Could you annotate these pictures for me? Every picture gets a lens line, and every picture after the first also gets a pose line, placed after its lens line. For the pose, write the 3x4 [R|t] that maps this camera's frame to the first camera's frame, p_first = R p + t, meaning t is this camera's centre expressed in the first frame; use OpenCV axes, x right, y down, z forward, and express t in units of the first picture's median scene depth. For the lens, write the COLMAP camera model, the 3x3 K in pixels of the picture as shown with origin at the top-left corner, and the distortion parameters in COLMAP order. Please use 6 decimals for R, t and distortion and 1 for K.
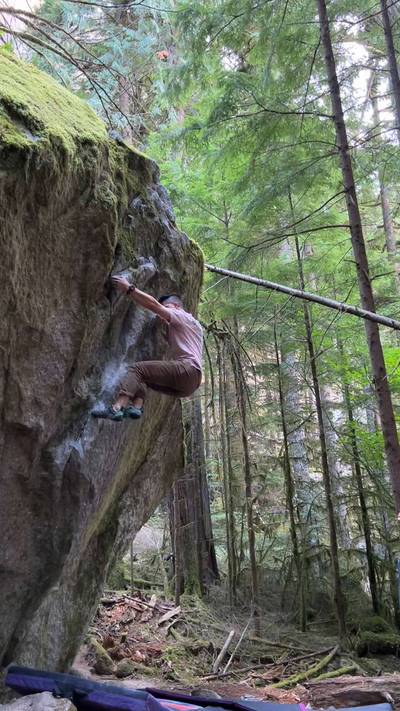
lens RADIAL K [[604.2, 0, 201.1], [0, 604.2, 347.8], [0, 0, 1]] dist [0.089703, -0.175082]
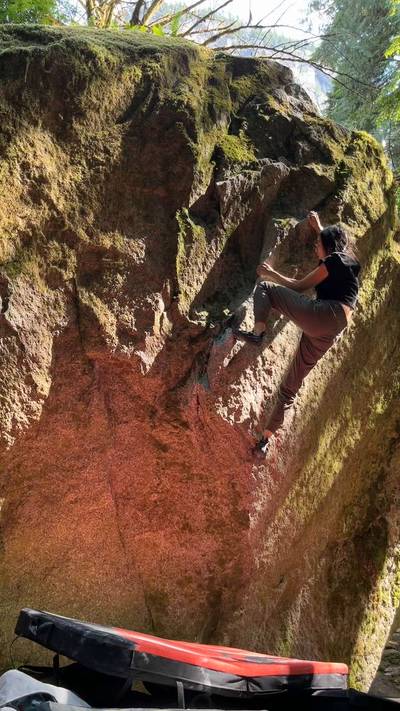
lens RADIAL K [[616.1, 0, 198.9], [0, 616.1, 353.6], [0, 0, 1]] dist [0.036390, -0.026043]
pose [[0.769979, -0.276148, -0.575217, 0.273664], [0.191179, 0.959925, -0.204927, 0.290742], [0.608756, 0.047820, 0.791915, 0.341630]]
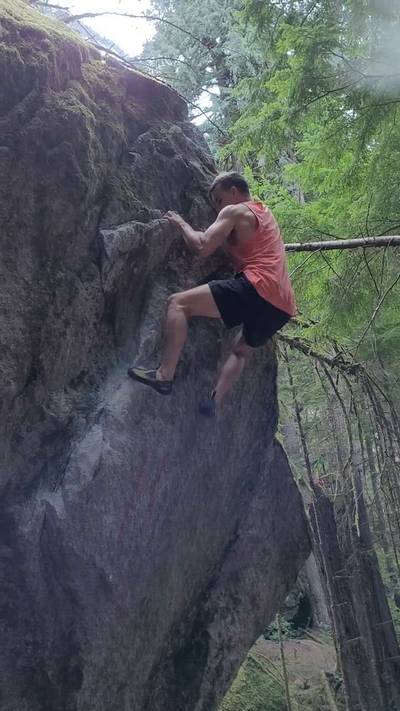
lens RADIAL K [[640.4, 0, 200.2], [0, 640.4, 357.7], [0, 0, 1]] dist [0.035958, -0.004278]
pose [[0.958878, -0.147508, -0.242477, 0.105649], [0.113683, 0.982419, -0.148083, 0.133071], [0.260058, 0.114428, 0.958789, 0.412890]]
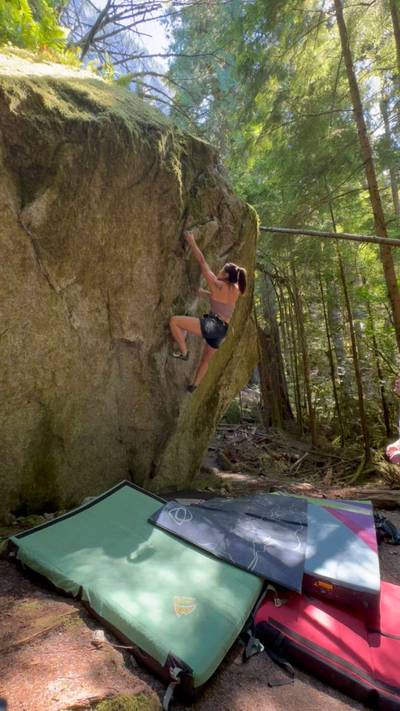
lens RADIAL K [[307.7, 0, 197.2], [0, 307.7, 353.9], [0, 0, 1]] dist [-0.009001, 0.001444]
pose [[0.959897, -0.053150, -0.275268, 0.067056], [0.100525, 0.981827, 0.160968, 0.051390], [0.261710, -0.182184, 0.947796, 0.295222]]
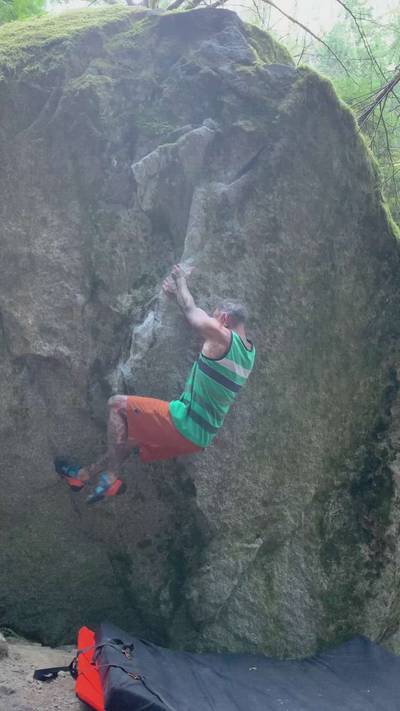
lens RADIAL K [[604.2, 0, 200.5], [0, 604.2, 352.5], [0, 0, 1]] dist [0.089703, -0.175082]
pose [[0.540929, -0.251988, -0.802433, 0.542364], [0.246118, 0.959726, -0.135472, 0.280937], [0.804253, -0.124212, 0.581162, 0.585384]]
